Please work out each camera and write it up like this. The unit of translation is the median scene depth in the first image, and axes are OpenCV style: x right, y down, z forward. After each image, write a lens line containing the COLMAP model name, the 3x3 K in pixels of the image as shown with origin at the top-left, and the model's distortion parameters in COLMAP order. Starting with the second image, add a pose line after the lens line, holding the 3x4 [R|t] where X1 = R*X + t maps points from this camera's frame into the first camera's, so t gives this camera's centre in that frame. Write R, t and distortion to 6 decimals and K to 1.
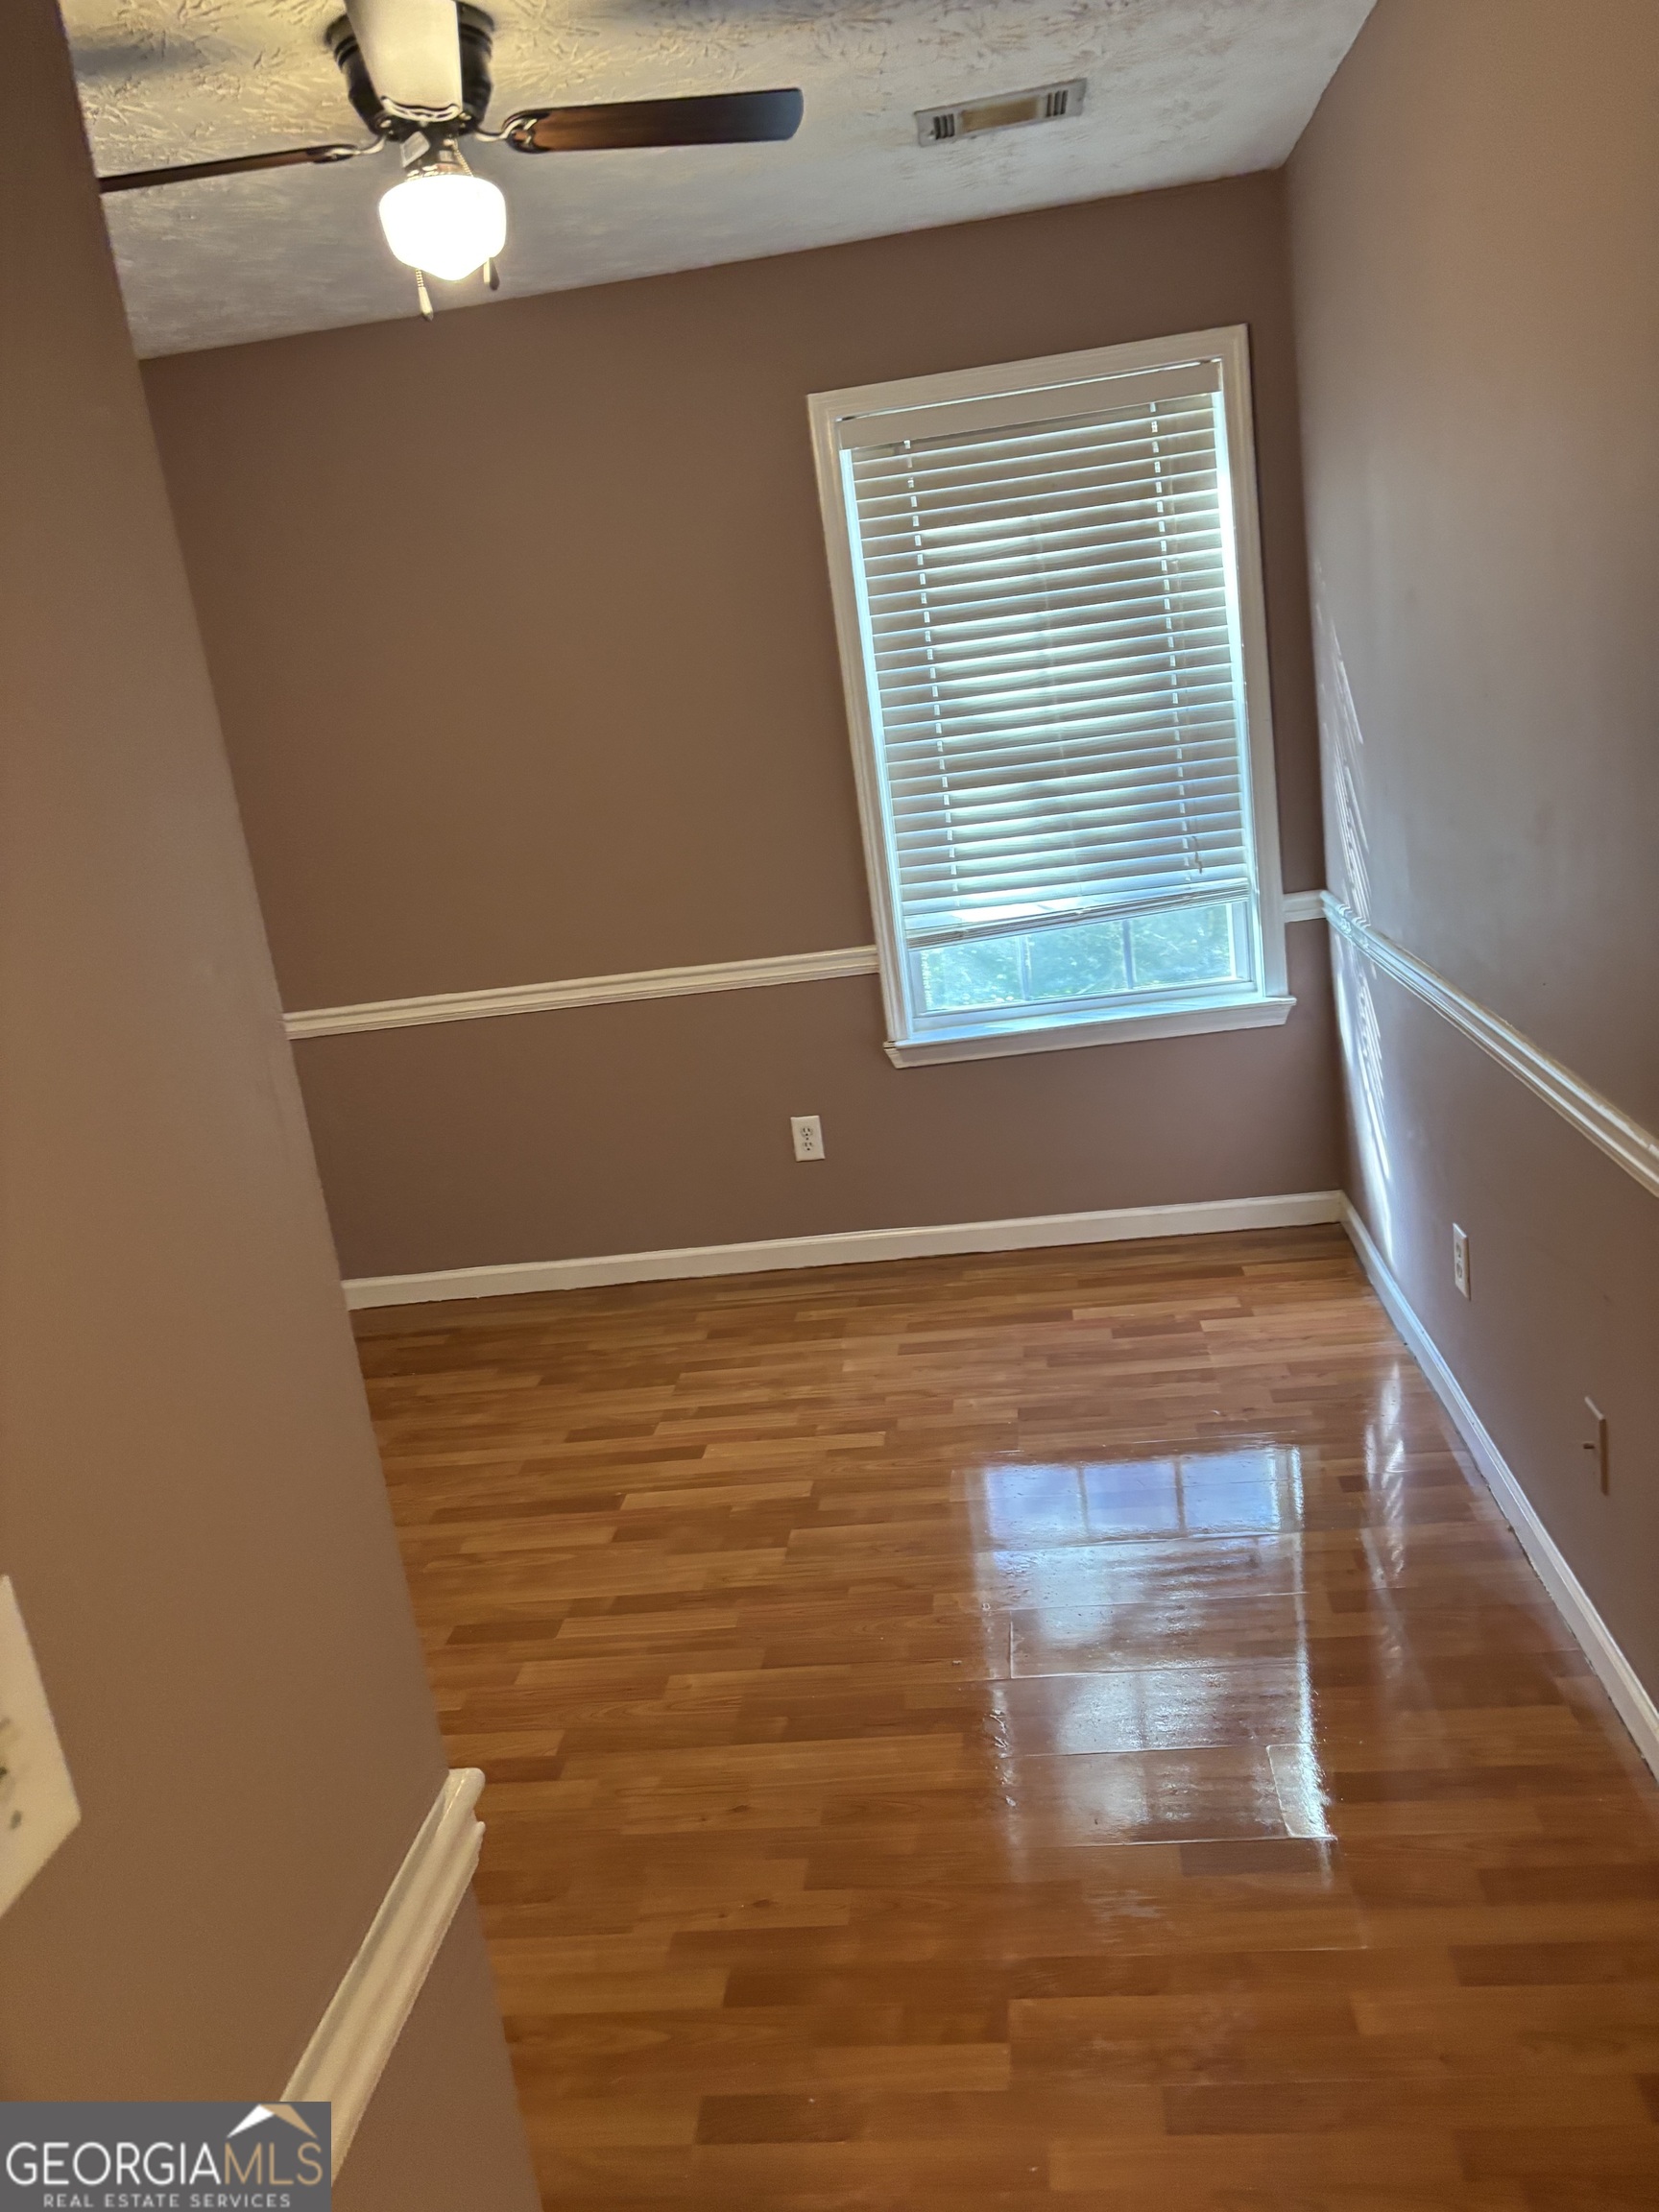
lens RADIAL K [[1624.3, 0, 845.7], [0, 1624.3, 1110.6], [0, 0, 1]] dist [0.089125, -0.112165]
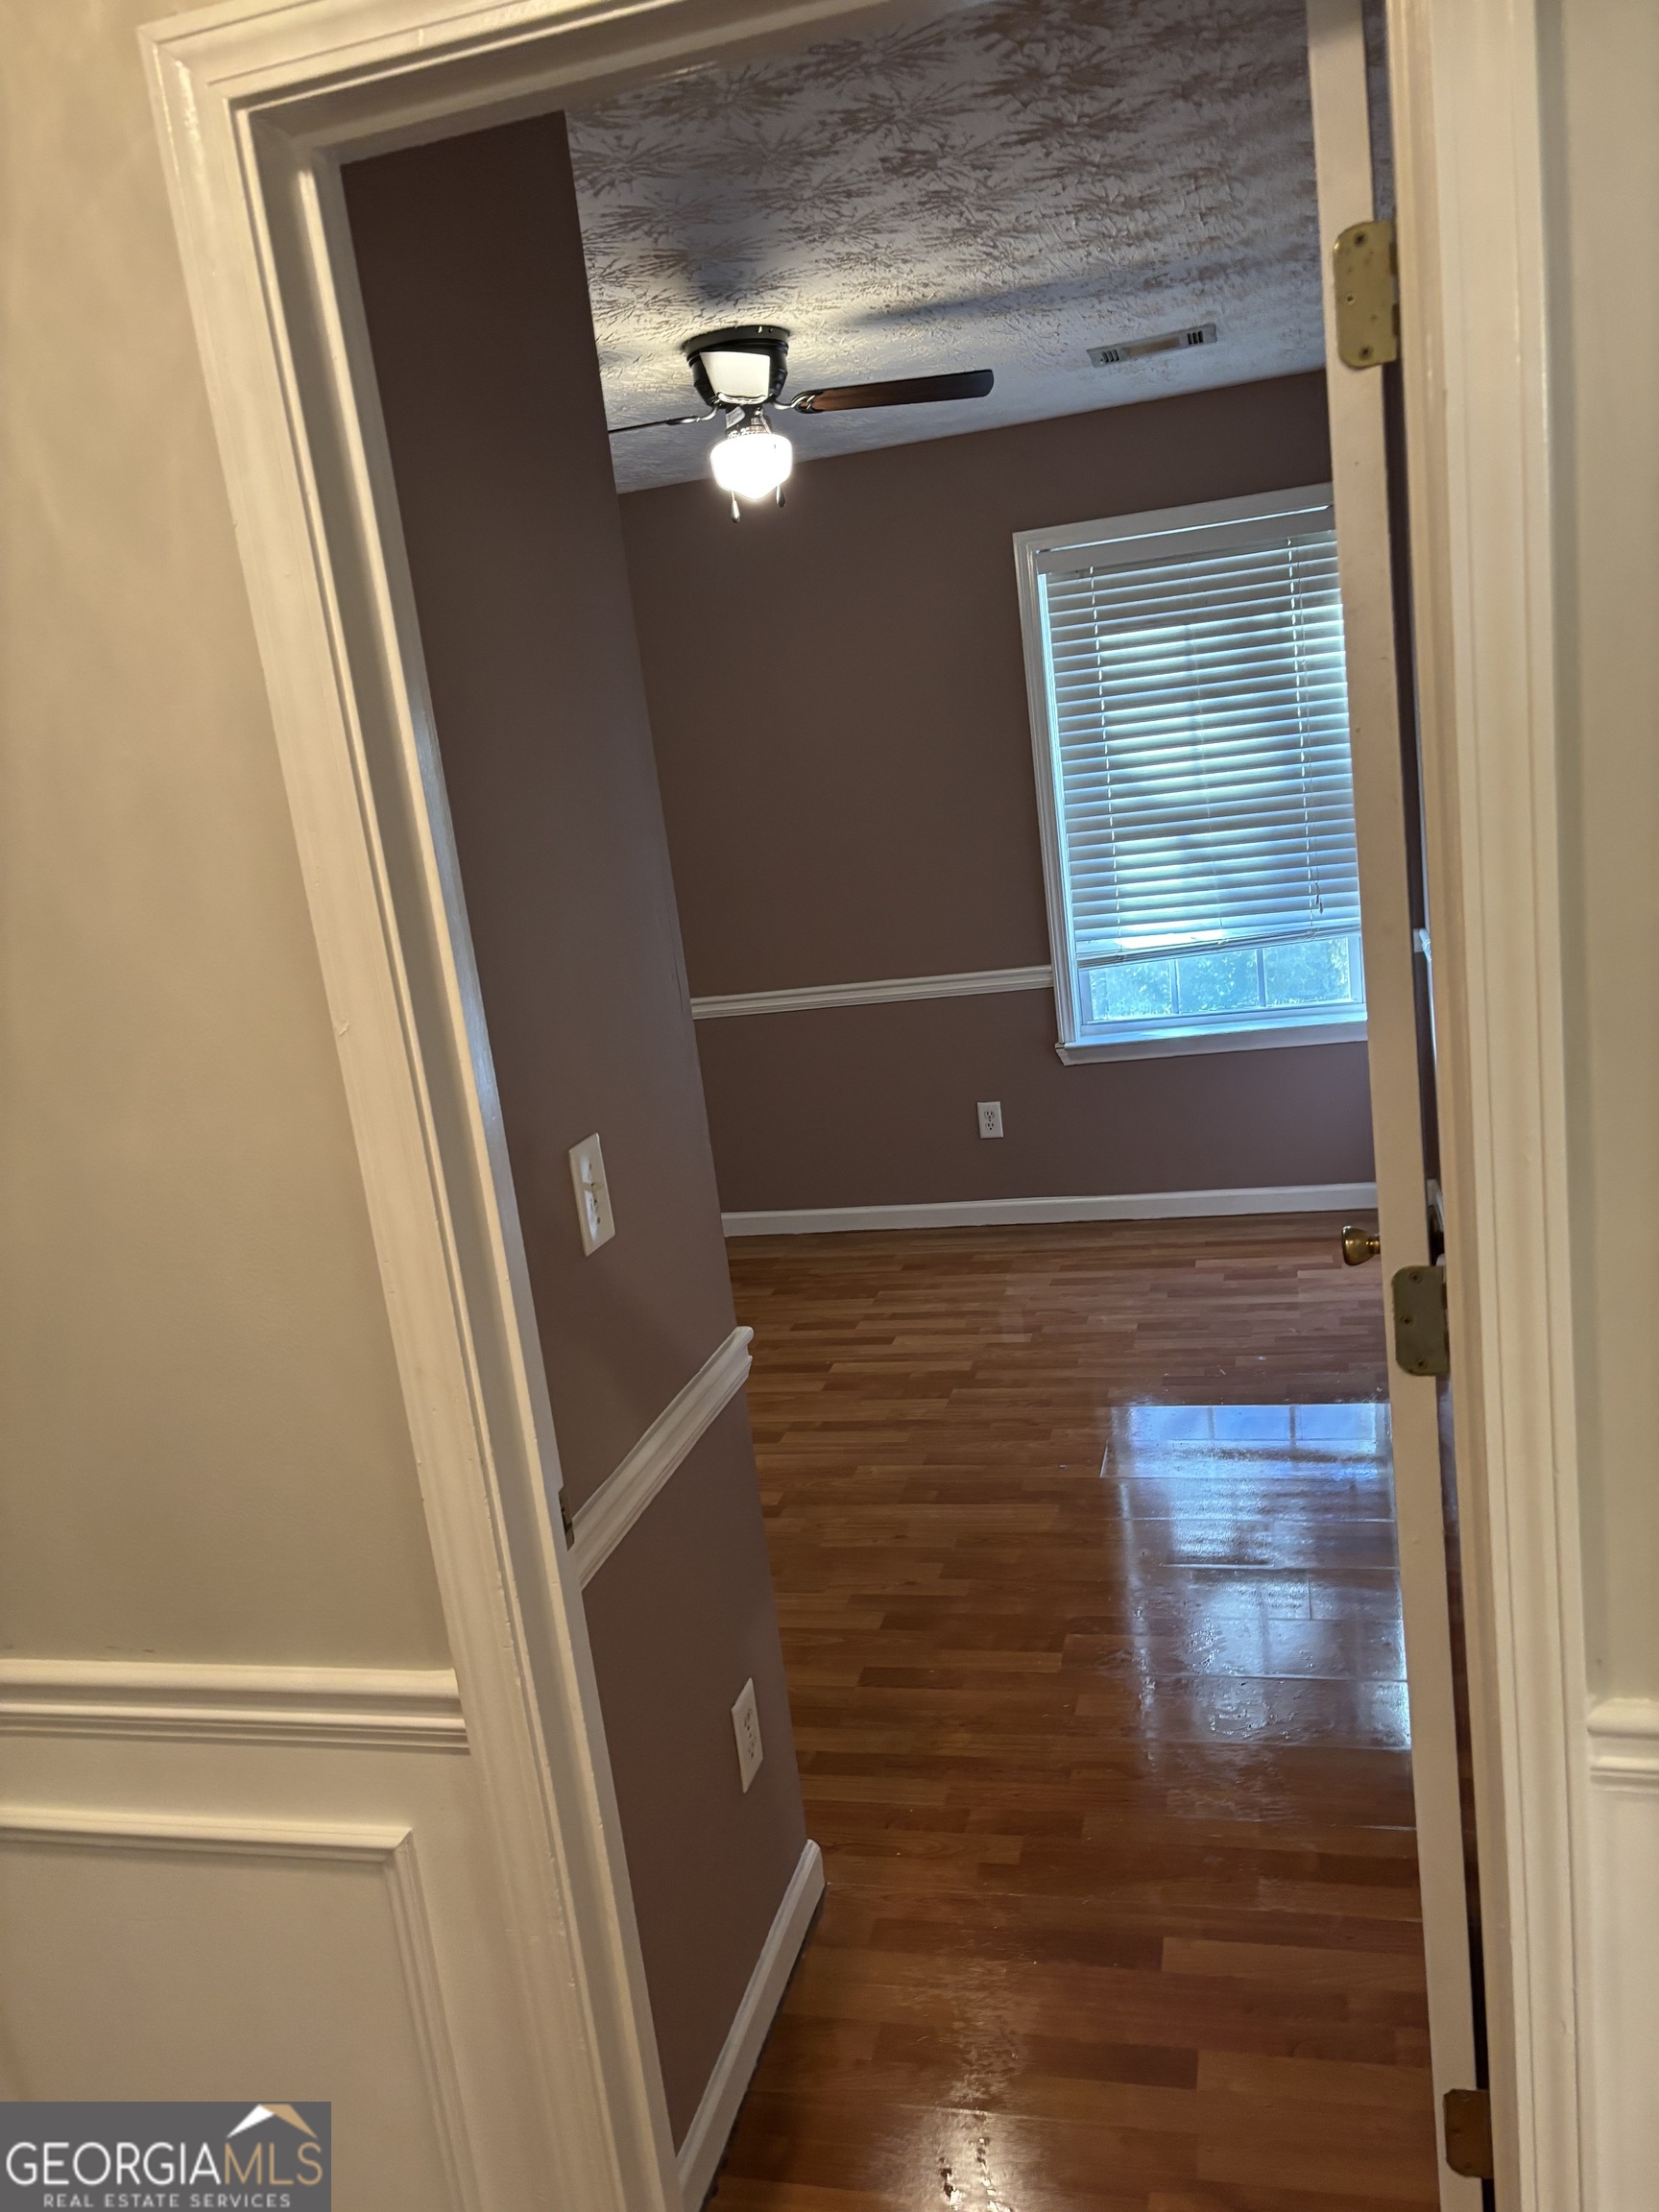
lens RADIAL K [[1624.3, 0, 845.7], [0, 1624.3, 1110.6], [0, 0, 1]] dist [0.089125, -0.112165]
pose [[0.989421, 0.040028, -0.139439, 0.043589], [-0.043984, 0.998709, -0.025406, 0.051007], [0.138242, 0.031270, 0.989905, -0.265428]]
